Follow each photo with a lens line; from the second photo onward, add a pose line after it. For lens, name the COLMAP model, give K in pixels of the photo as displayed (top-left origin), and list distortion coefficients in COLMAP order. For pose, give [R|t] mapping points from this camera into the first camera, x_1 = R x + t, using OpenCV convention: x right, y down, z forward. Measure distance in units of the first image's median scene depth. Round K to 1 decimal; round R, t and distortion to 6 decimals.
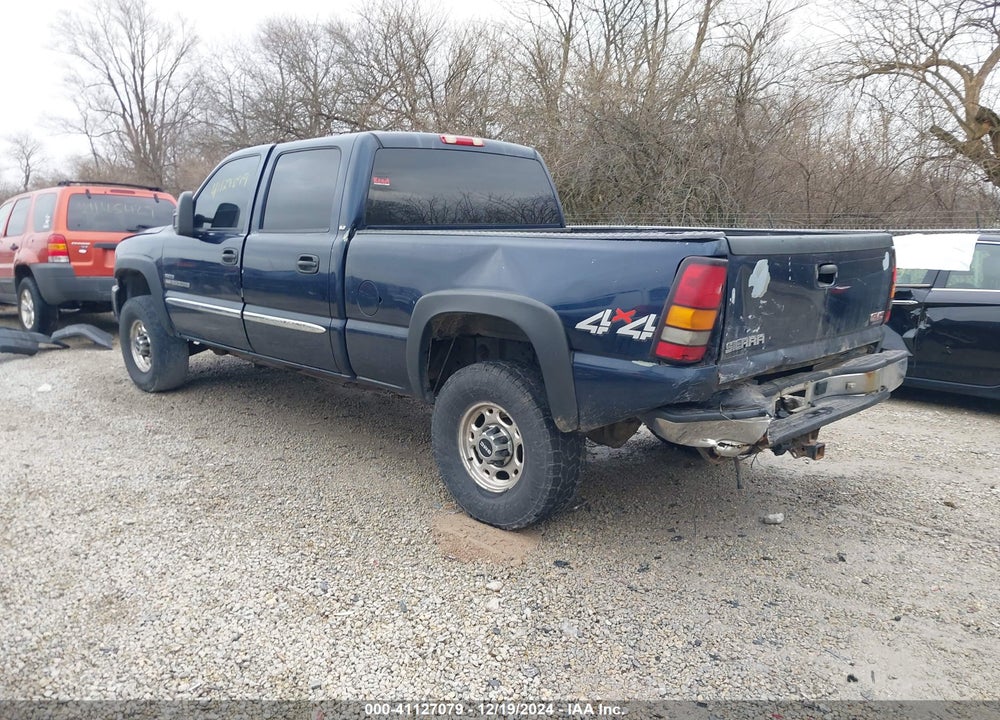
lens RADIAL K [[759.1, 0, 500.0], [0, 759.1, 360.0], [0, 0, 1]] dist [0.091371, -0.127583]
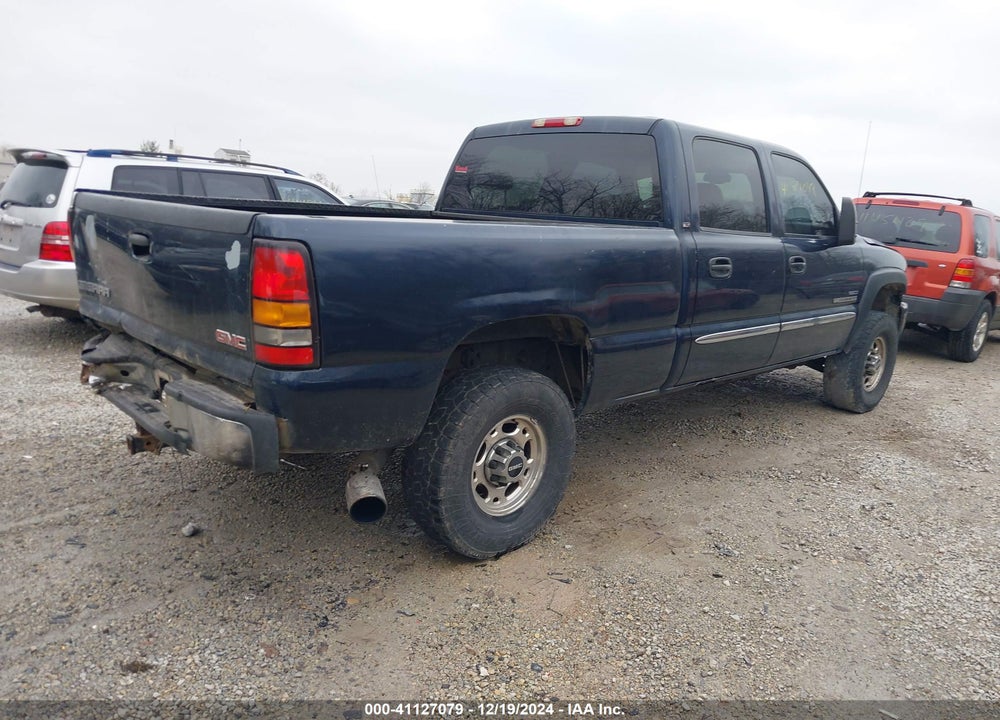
lens RADIAL K [[771.8, 0, 495.8], [0, 771.8, 338.1], [0, 0, 1]] dist [0.041158, -0.004497]
pose [[0.005133, 0.172442, -0.985006, 1.251717], [-0.238589, 0.956783, 0.166258, -0.242864], [0.971107, 0.234159, 0.046054, 1.302043]]
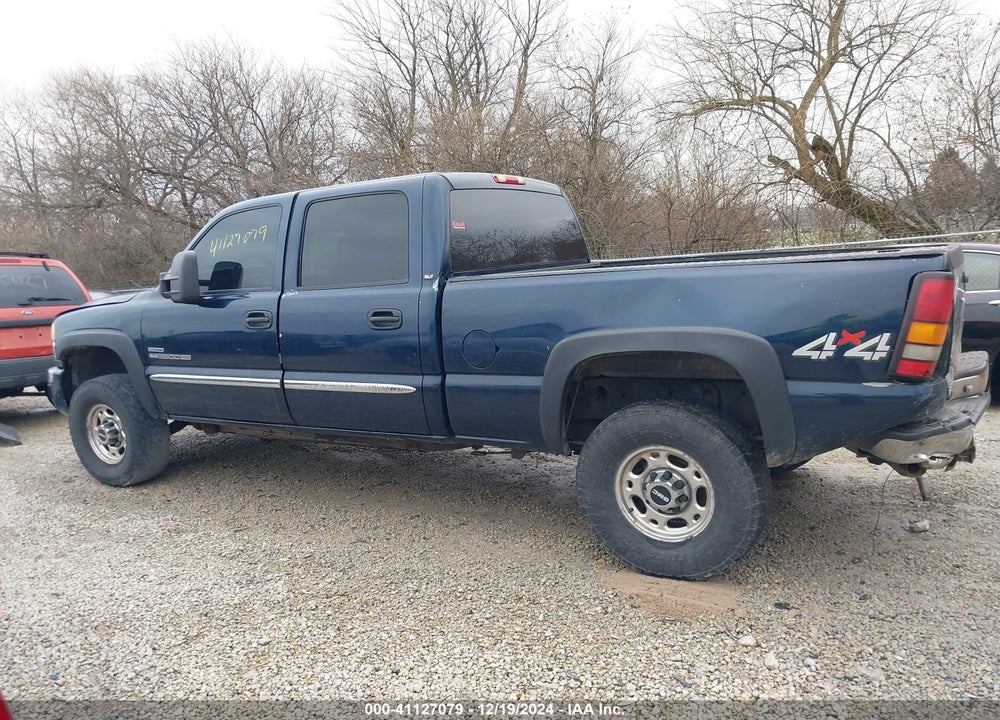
lens RADIAL K [[777.5, 0, 479.8], [0, 777.5, 347.4], [0, 0, 1]] dist [0.053907, -0.135981]
pose [[0.970873, -0.091232, 0.221546, -0.432405], [0.107230, 0.992345, -0.061265, -0.029546], [-0.214261, 0.083237, 0.973223, 0.105165]]
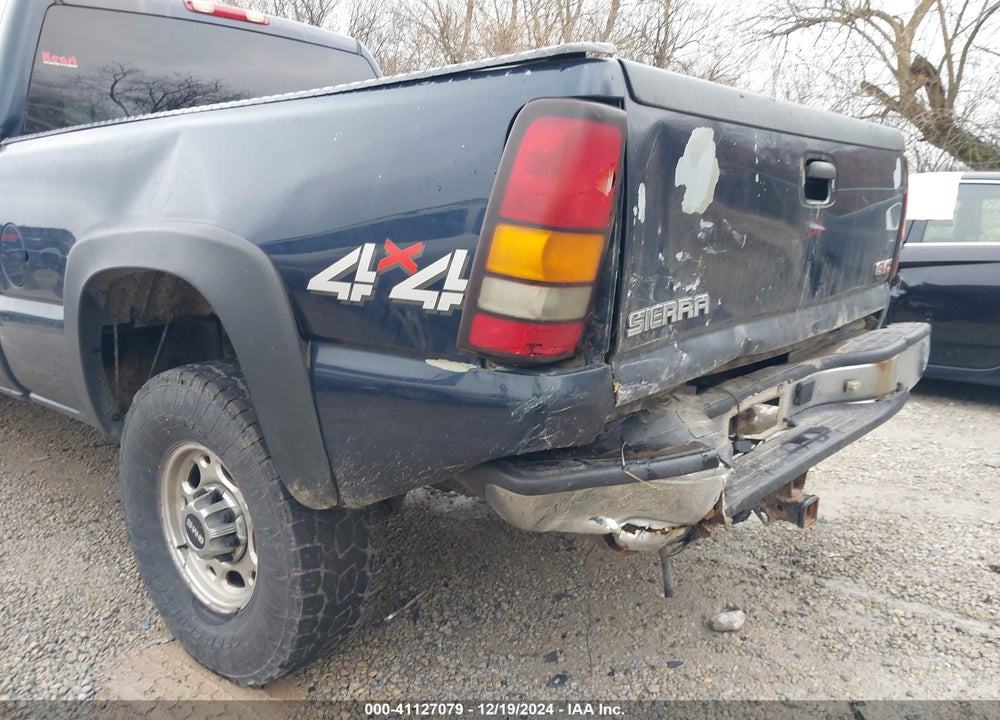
lens RADIAL K [[759.1, 0, 500.0], [0, 759.1, 360.0], [0, 0, 1]] dist [0.091371, -0.127583]
pose [[0.995525, -0.032990, 0.088554, 0.147546], [0.031598, 0.999355, 0.017077, -0.004107], [-0.089060, -0.014203, 0.995925, 0.461451]]
